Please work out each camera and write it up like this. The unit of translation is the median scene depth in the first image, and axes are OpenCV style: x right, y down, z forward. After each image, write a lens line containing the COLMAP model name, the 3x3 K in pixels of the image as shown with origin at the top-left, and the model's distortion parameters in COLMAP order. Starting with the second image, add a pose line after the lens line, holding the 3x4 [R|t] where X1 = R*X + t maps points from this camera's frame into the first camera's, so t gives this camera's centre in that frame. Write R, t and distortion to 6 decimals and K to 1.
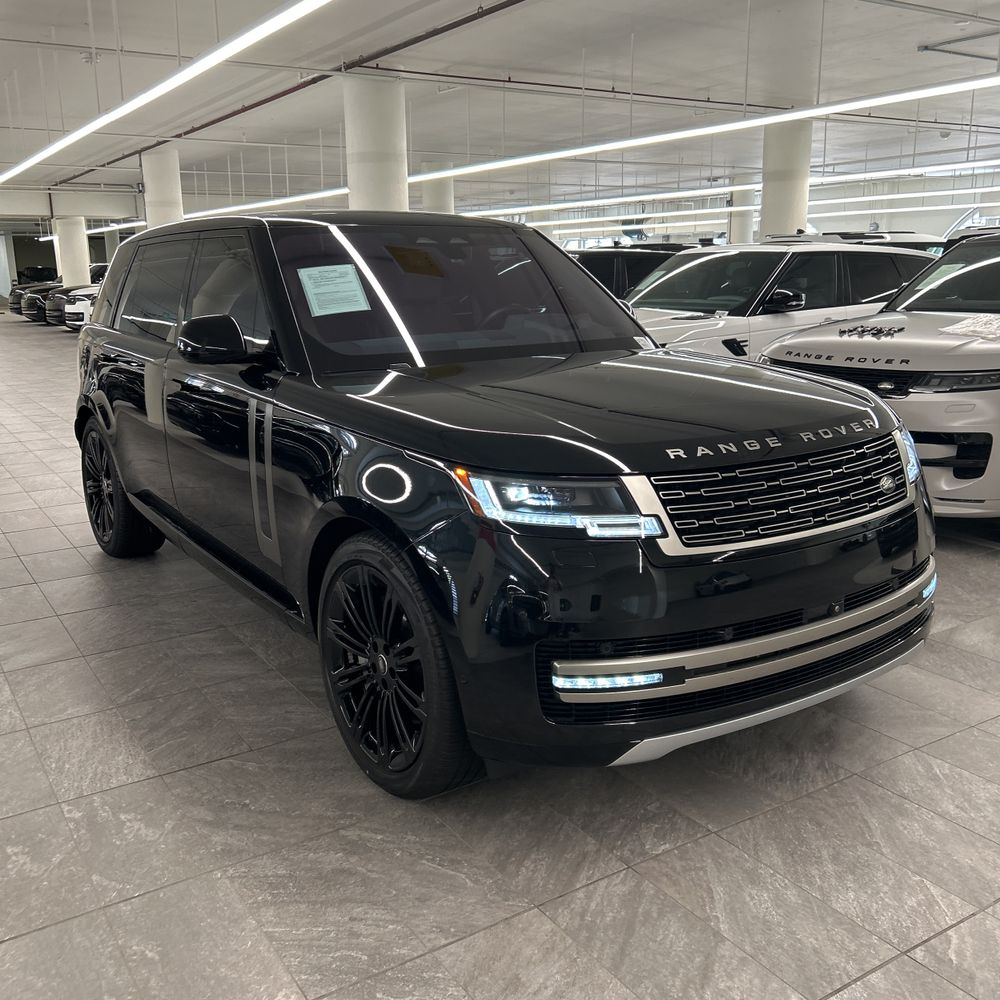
lens RADIAL K [[993.8, 0, 499.9], [0, 993.8, 526.0], [0, 0, 1]] dist [0.068831, -0.108529]
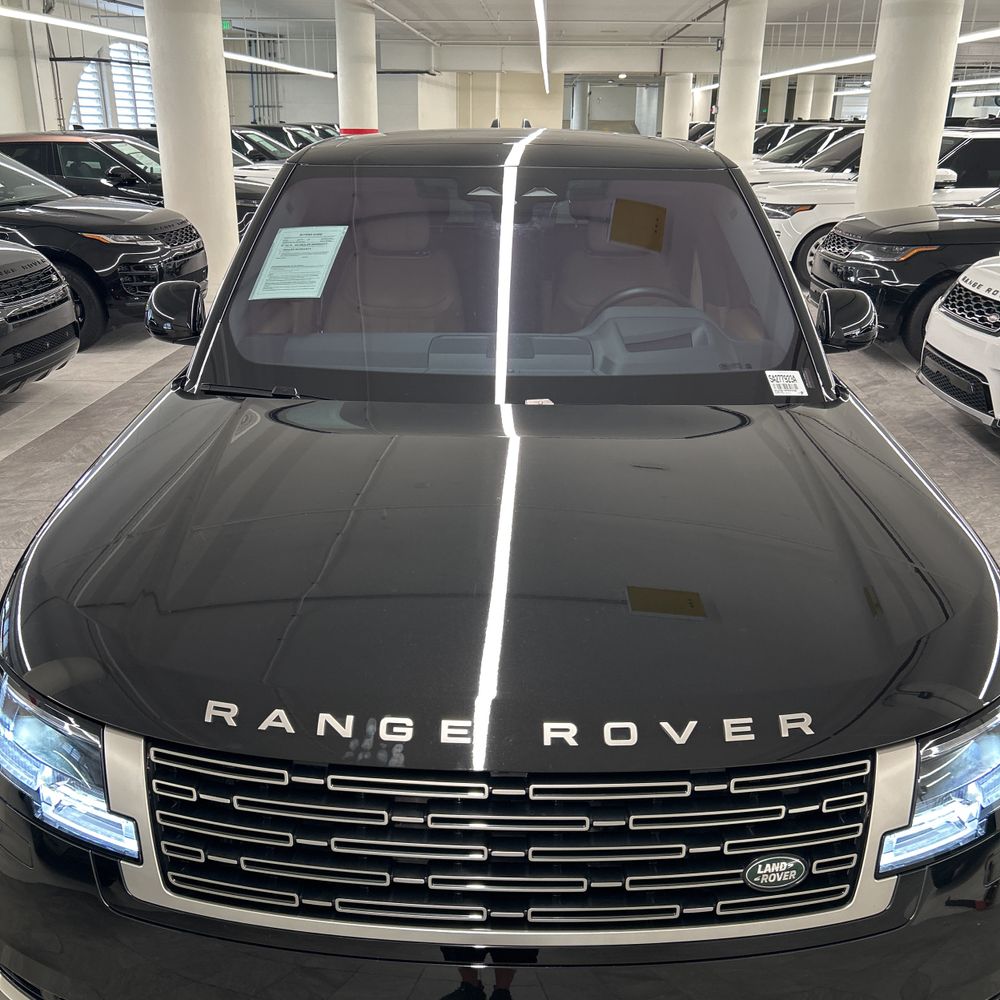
lens RADIAL K [[993.8, 0, 499.9], [0, 993.8, 526.0], [0, 0, 1]] dist [0.068831, -0.108529]
pose [[0.814167, 0.238473, -0.529399, 0.502793], [-0.165629, 0.969269, 0.181894, -0.262943], [0.556506, -0.060408, 0.828645, 0.579731]]
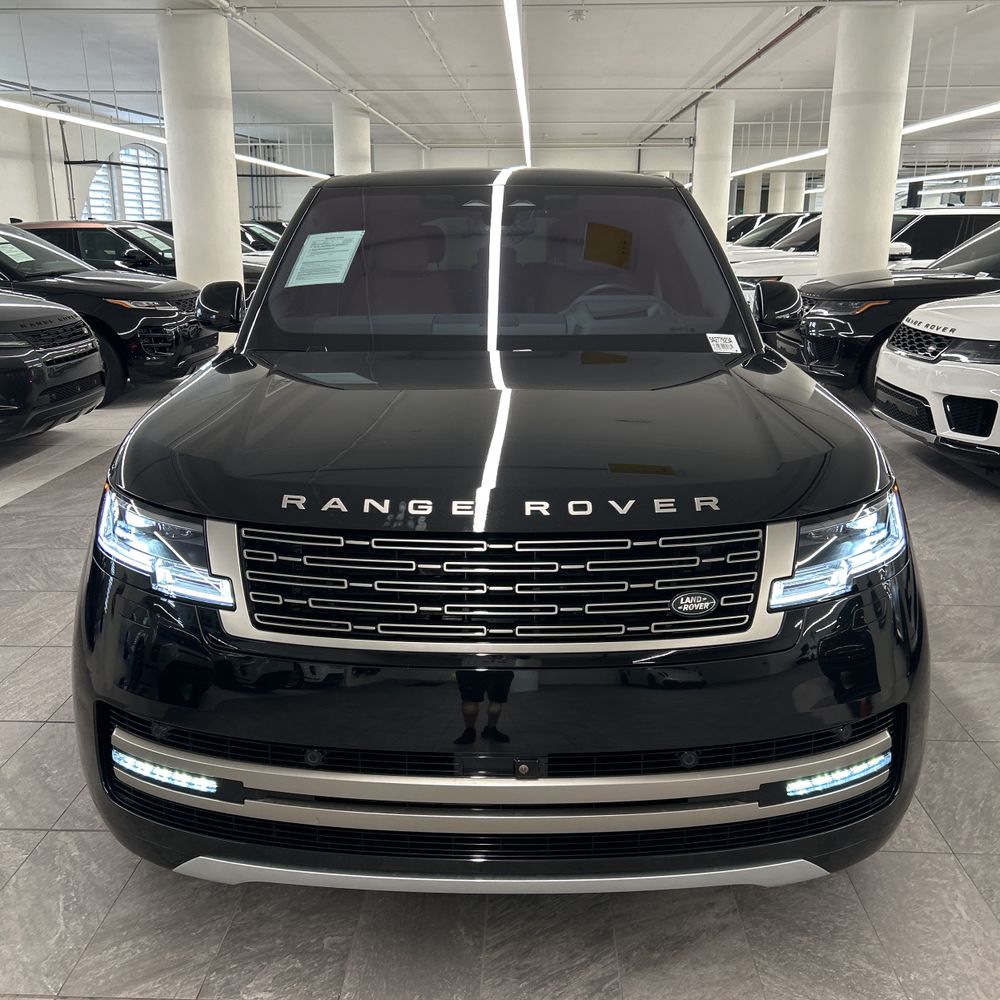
lens RADIAL K [[985.5, 0, 494.4], [0, 985.5, 532.7], [0, 0, 1]] dist [0.168672, -0.378243]
pose [[0.818192, 0.181278, -0.545618, 0.635902], [-0.154159, 0.983414, 0.095561, -0.129379], [0.553892, 0.005925, 0.832568, 0.420601]]
